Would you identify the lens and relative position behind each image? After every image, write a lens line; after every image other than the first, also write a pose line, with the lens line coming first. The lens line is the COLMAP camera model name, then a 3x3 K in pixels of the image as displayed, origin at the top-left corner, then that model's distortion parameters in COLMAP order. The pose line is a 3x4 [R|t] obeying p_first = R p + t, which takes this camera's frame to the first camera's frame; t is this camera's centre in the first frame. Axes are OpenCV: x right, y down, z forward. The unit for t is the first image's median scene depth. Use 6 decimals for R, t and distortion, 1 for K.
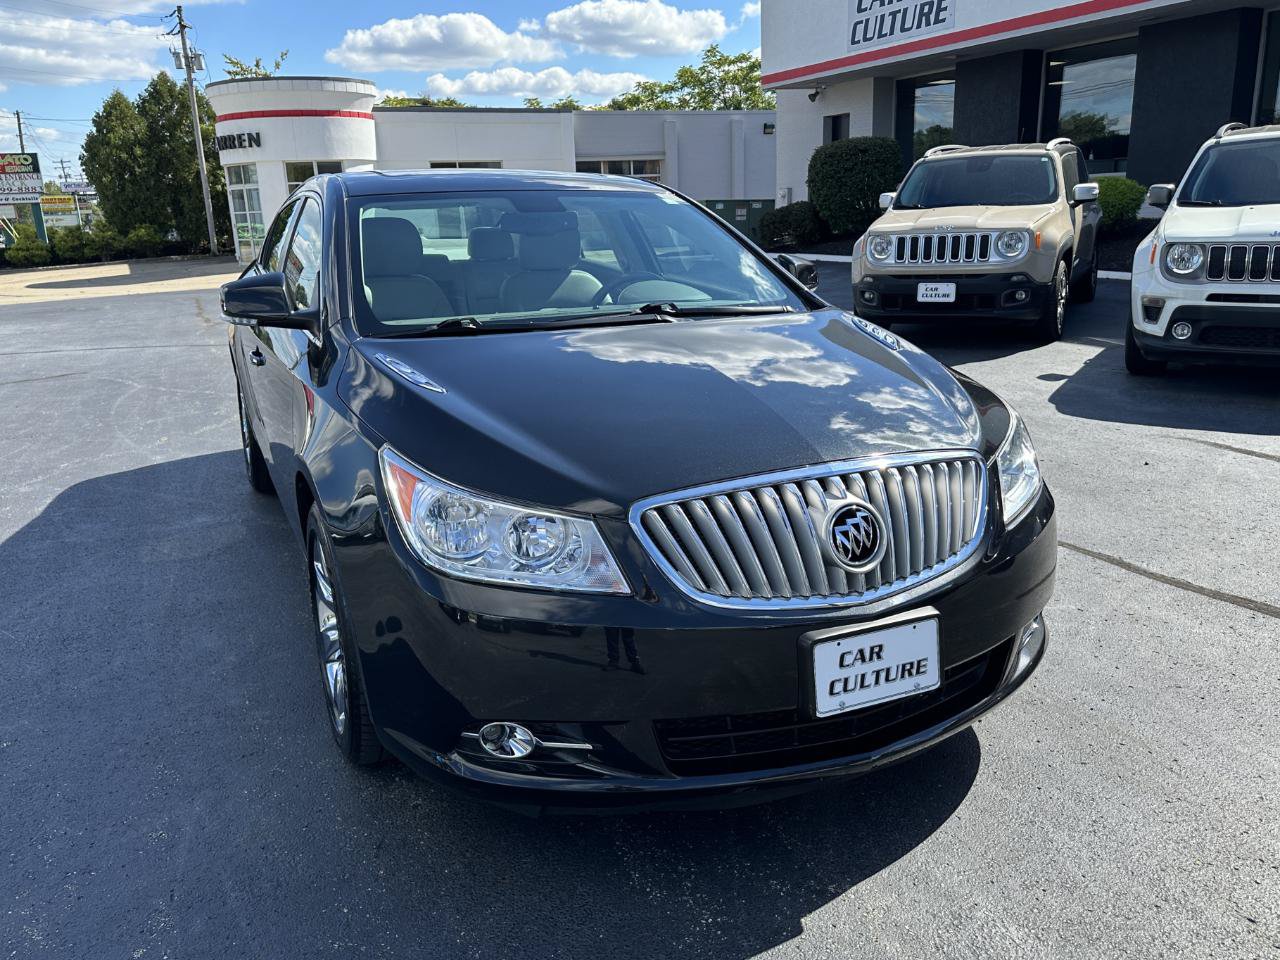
lens RADIAL K [[1011.7, 0, 639.8], [0, 1011.7, 486.5], [0, 0, 1]] dist [0.046916, -0.063357]
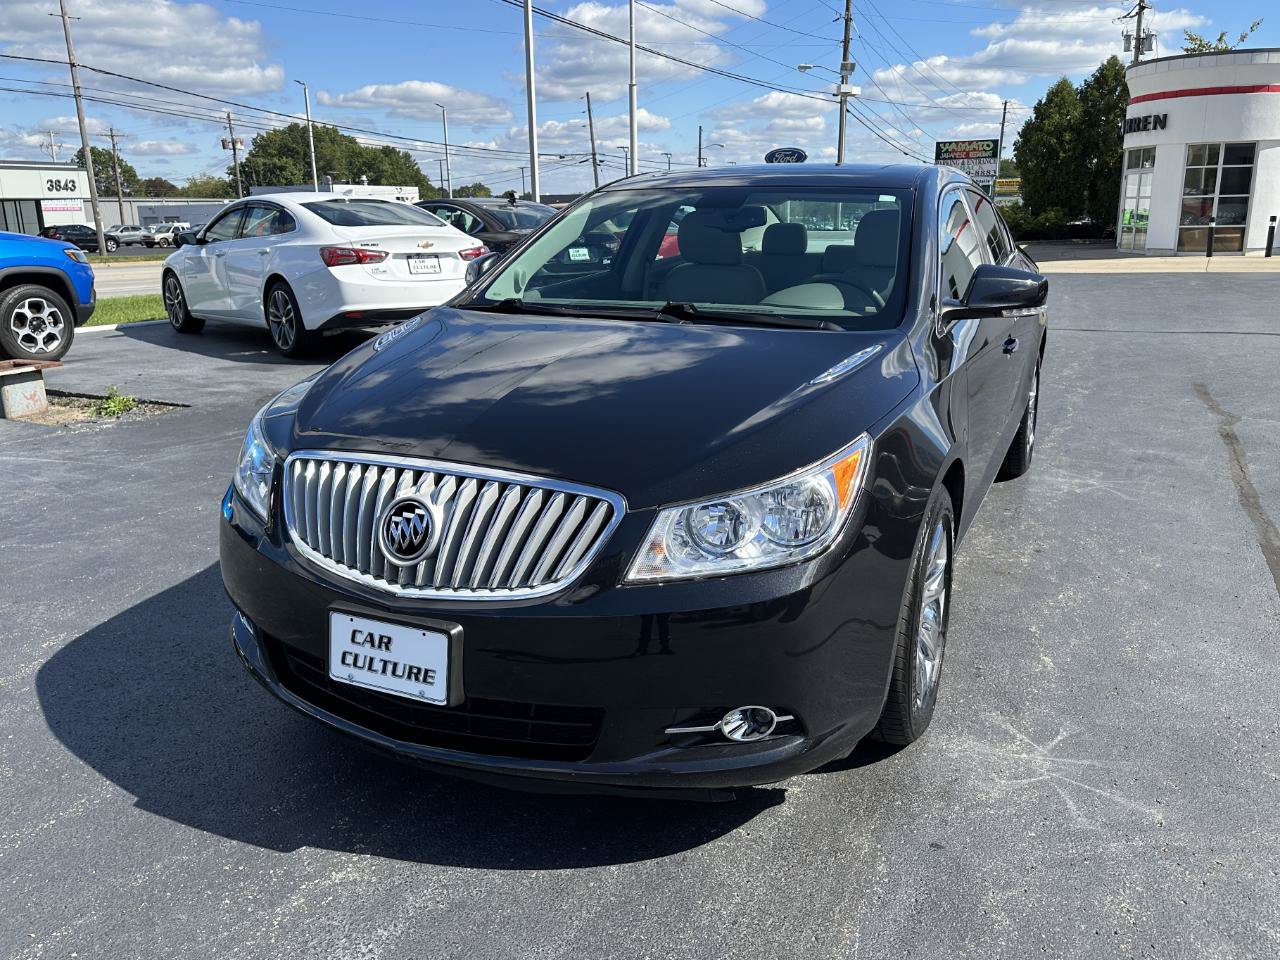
lens RADIAL K [[1011.7, 0, 650.4], [0, 1011.7, 481.4], [0, 0, 1]] dist [0.046916, -0.063357]
pose [[0.652820, 0.219260, -0.725087, 0.619182], [-0.211420, 0.971895, 0.103544, -0.088666], [0.727412, 0.085703, 0.680828, 0.262197]]
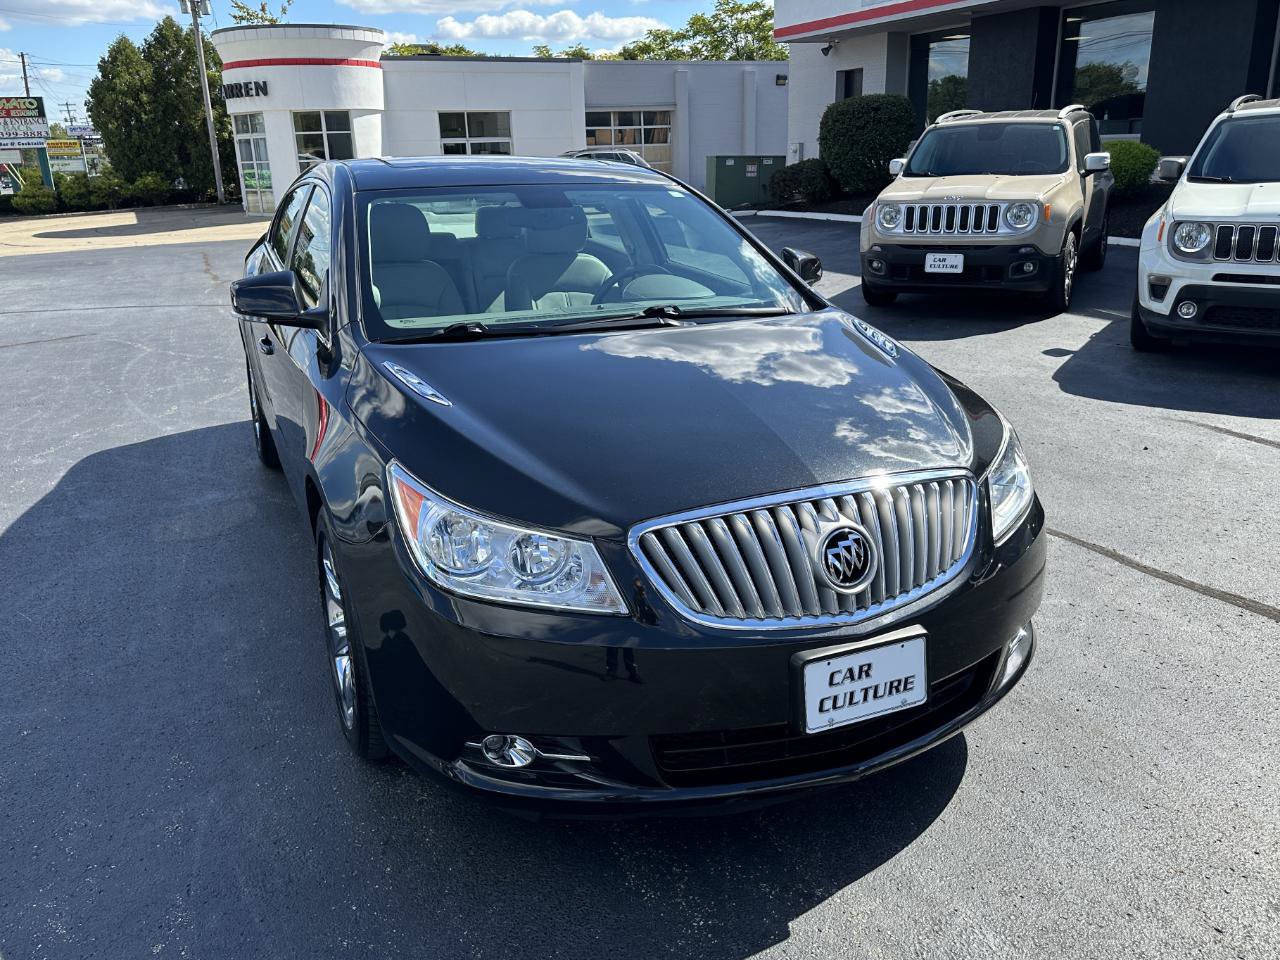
lens RADIAL K [[1011.7, 0, 643.1], [0, 1011.7, 474.5], [0, 0, 1]] dist [0.046916, -0.063357]
pose [[0.999936, 0.010670, -0.003694, 0.004347], [-0.010530, 0.999292, 0.036109, -0.039697], [0.004077, -0.036068, 0.999341, -0.016998]]
